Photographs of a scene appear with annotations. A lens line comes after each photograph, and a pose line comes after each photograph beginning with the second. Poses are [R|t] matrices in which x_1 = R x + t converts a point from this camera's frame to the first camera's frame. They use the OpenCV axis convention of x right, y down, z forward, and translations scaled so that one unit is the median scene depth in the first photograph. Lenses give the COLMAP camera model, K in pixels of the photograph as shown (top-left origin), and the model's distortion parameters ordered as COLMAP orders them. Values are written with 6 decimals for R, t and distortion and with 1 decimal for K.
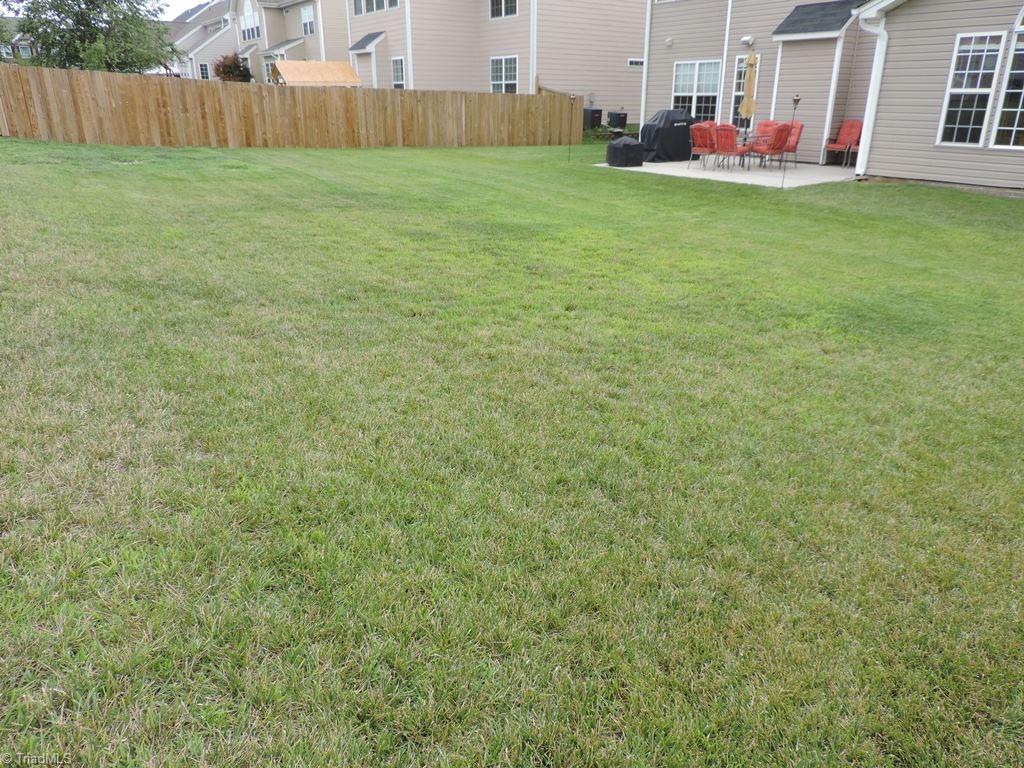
lens RADIAL K [[730.6, 0, 512.7], [0, 730.6, 387.6], [0, 0, 1]] dist [-0.019518, 0.004295]
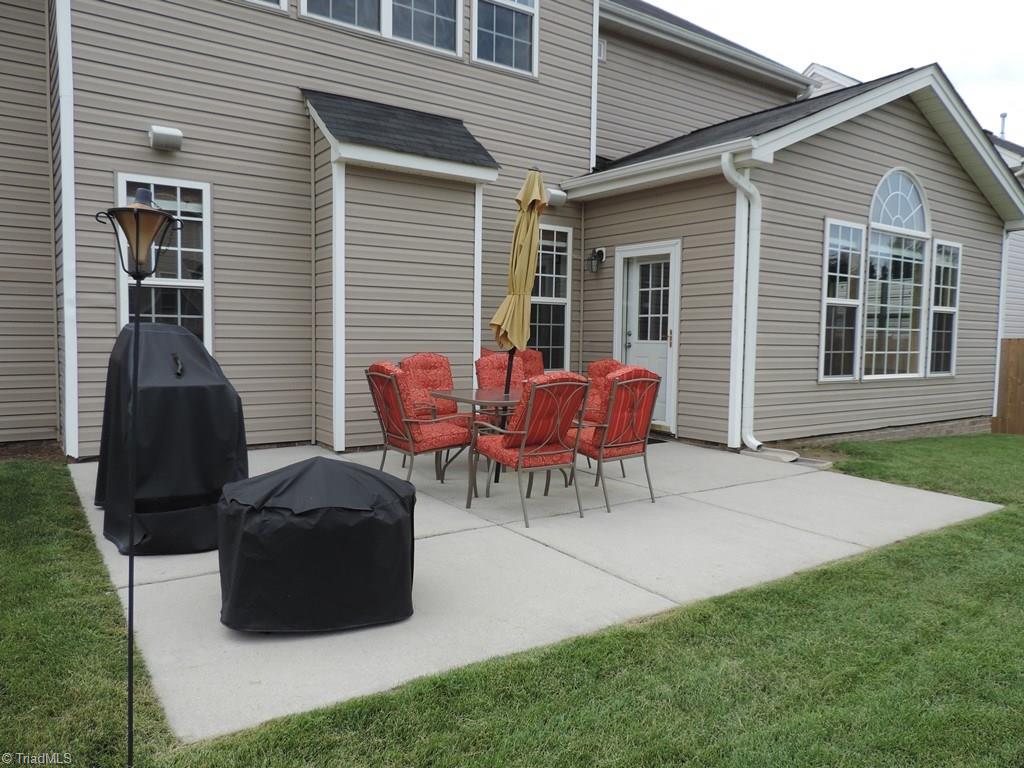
lens RADIAL K [[730.6, 0, 512.7], [0, 730.6, 387.6], [0, 0, 1]] dist [-0.019518, 0.004295]
pose [[-0.015580, -0.075252, 0.997043, -0.040265], [0.354589, 0.931938, 0.075879, -0.476448], [-0.934892, 0.354723, 0.012164, 1.254363]]
